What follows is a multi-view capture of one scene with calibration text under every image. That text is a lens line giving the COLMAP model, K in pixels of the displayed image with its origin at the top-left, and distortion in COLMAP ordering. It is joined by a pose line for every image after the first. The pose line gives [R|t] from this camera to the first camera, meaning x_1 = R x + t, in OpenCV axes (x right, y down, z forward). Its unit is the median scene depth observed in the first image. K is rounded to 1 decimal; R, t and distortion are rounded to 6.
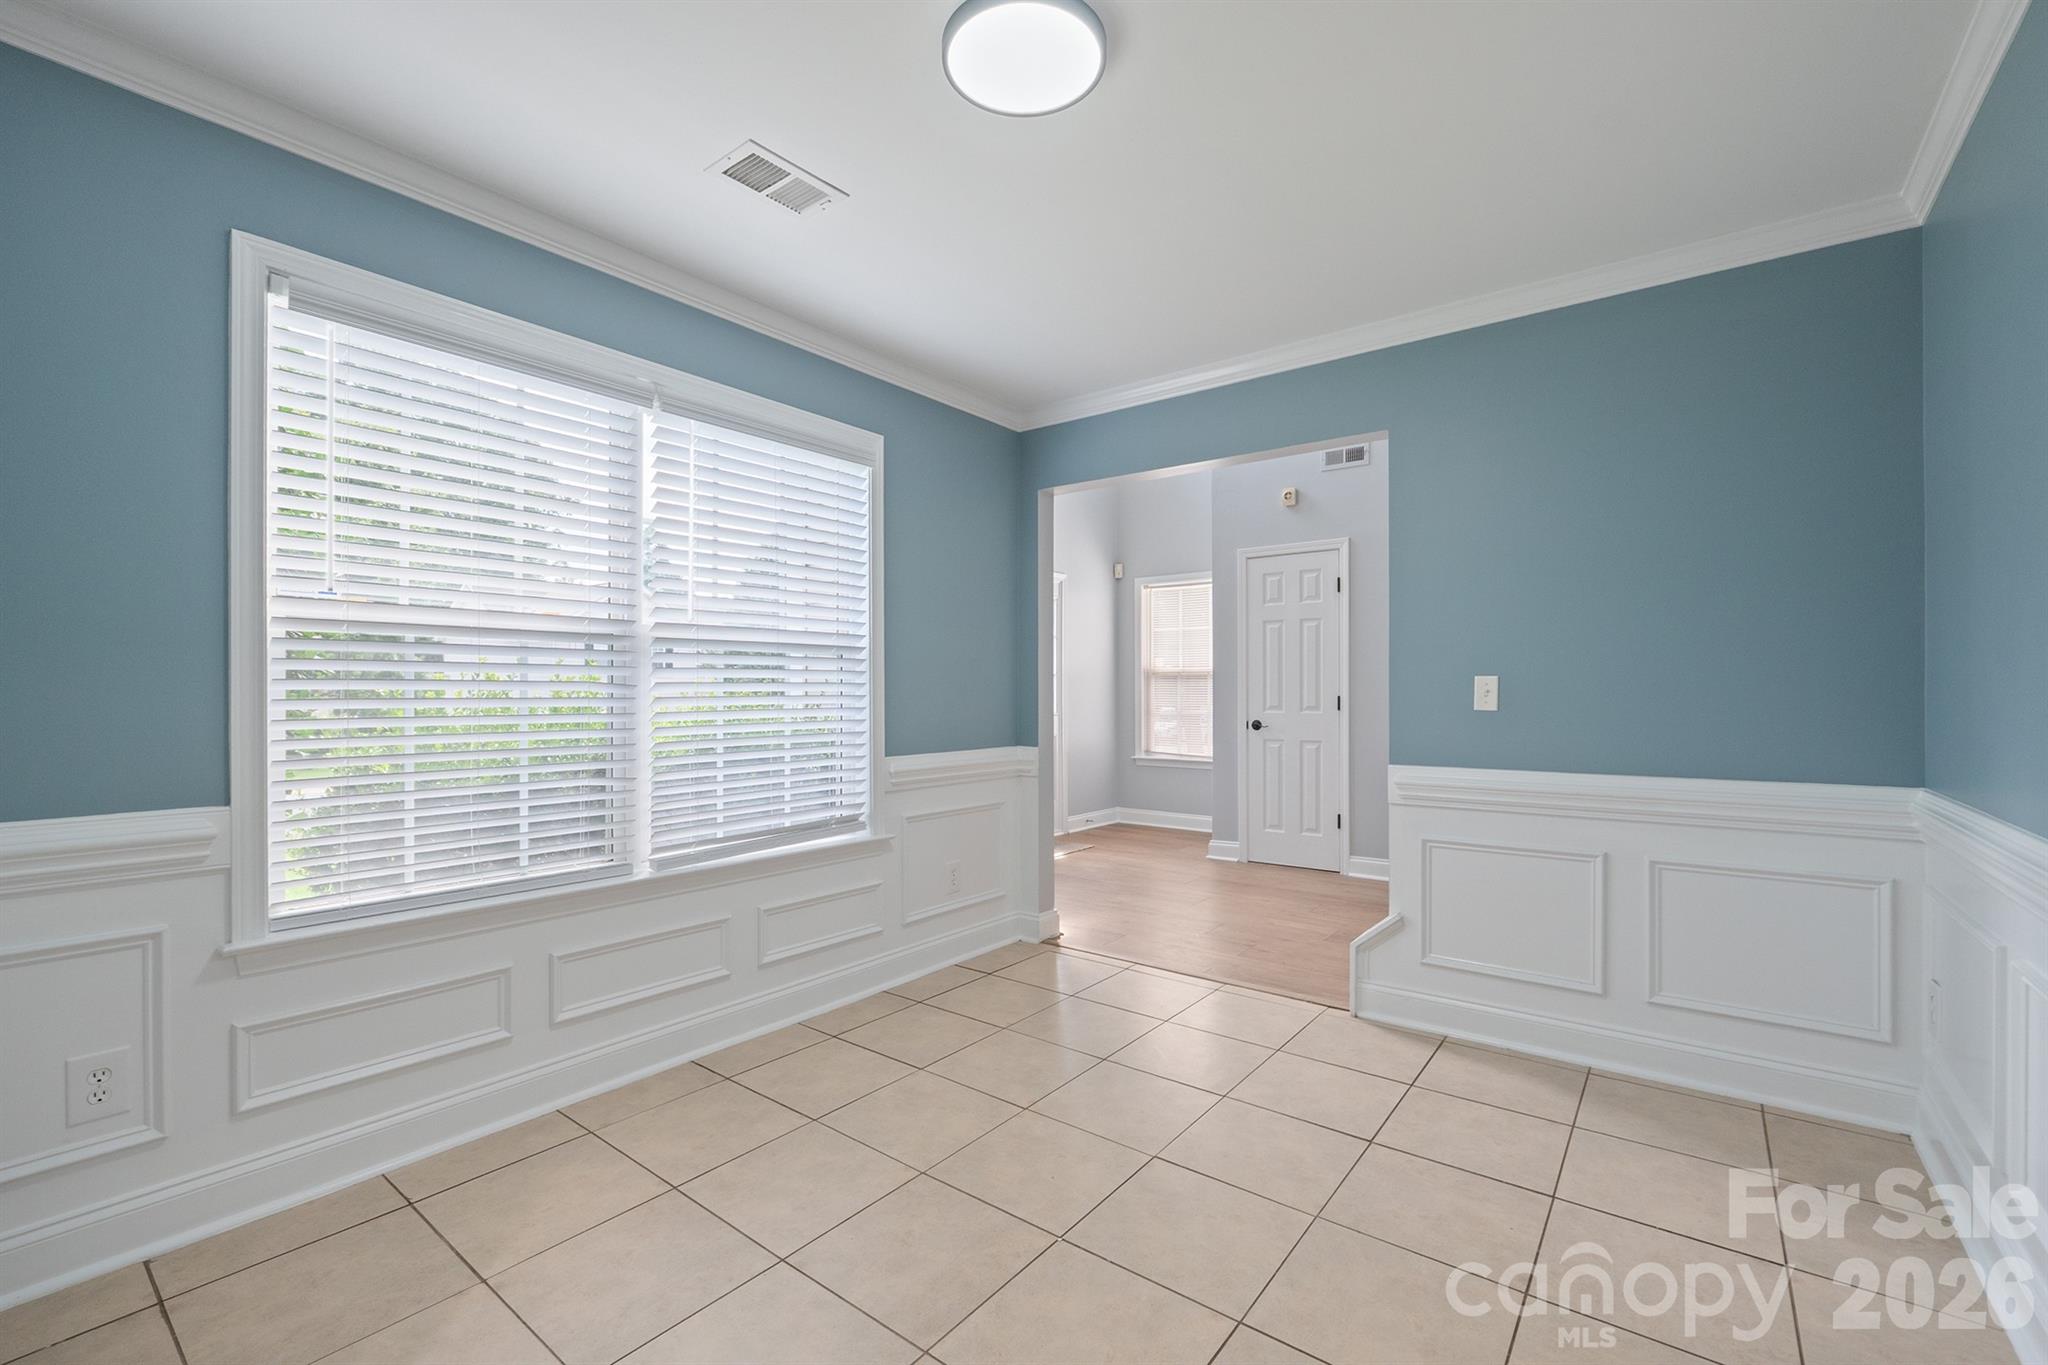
lens RADIAL K [[867.3, 0, 1034.0], [0, 867.3, 697.2], [0, 0, 1]] dist [-0.007858, -0.000233]
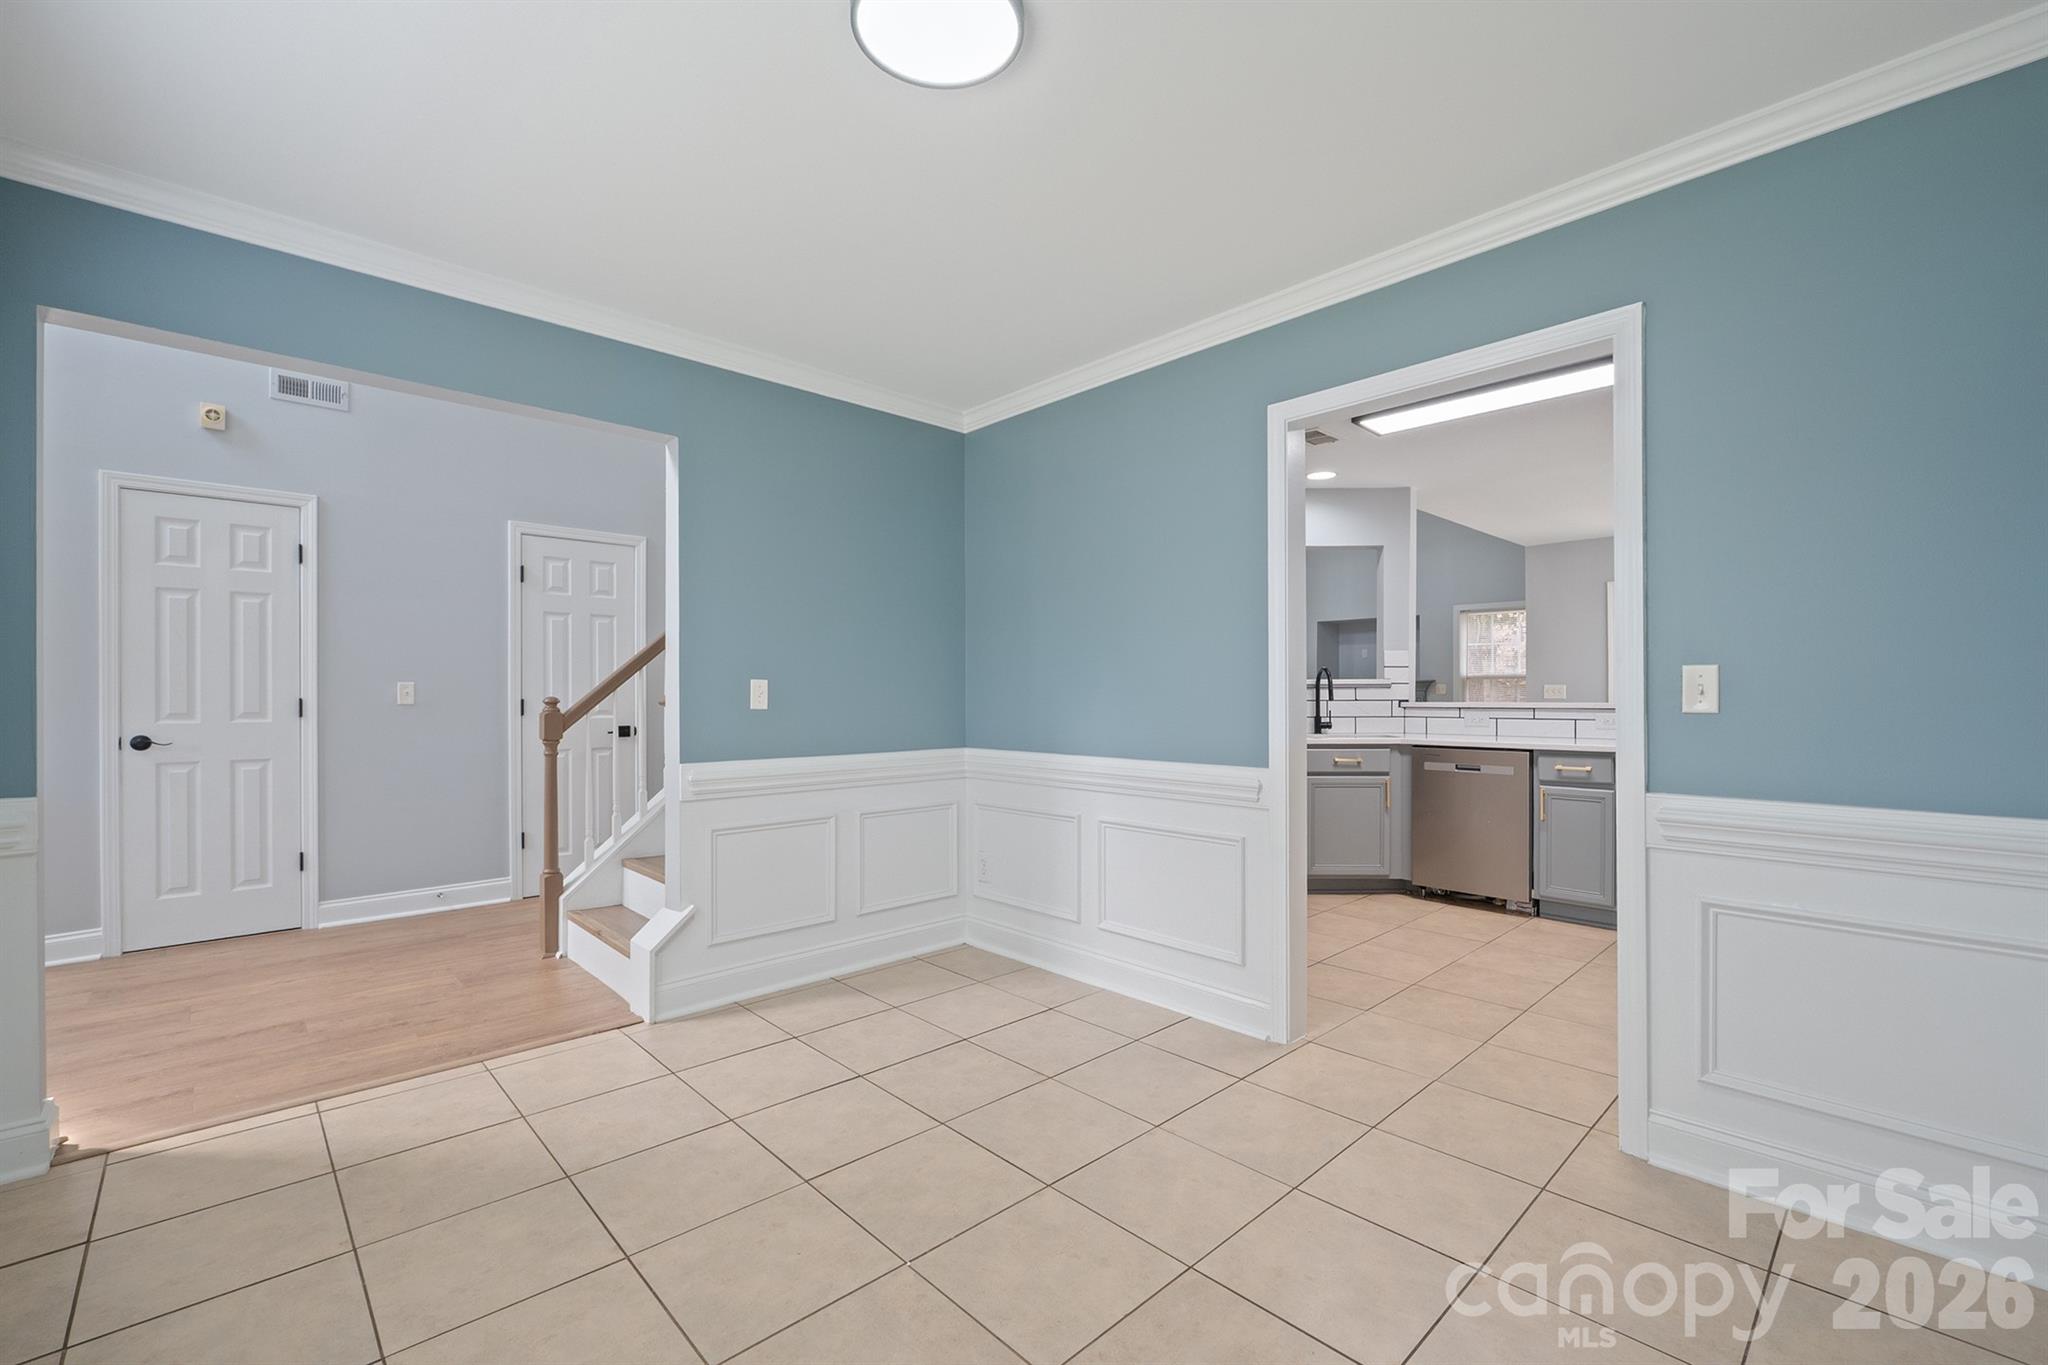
lens RADIAL K [[867.3, 0, 1034.0], [0, 867.3, 697.2], [0, 0, 1]] dist [-0.007858, -0.000233]
pose [[0.156570, -0.001002, 0.987666, -0.490337], [0.004378, 0.999990, 0.000320, 0.000364], [-0.987657, 0.004273, 0.156573, 0.386237]]
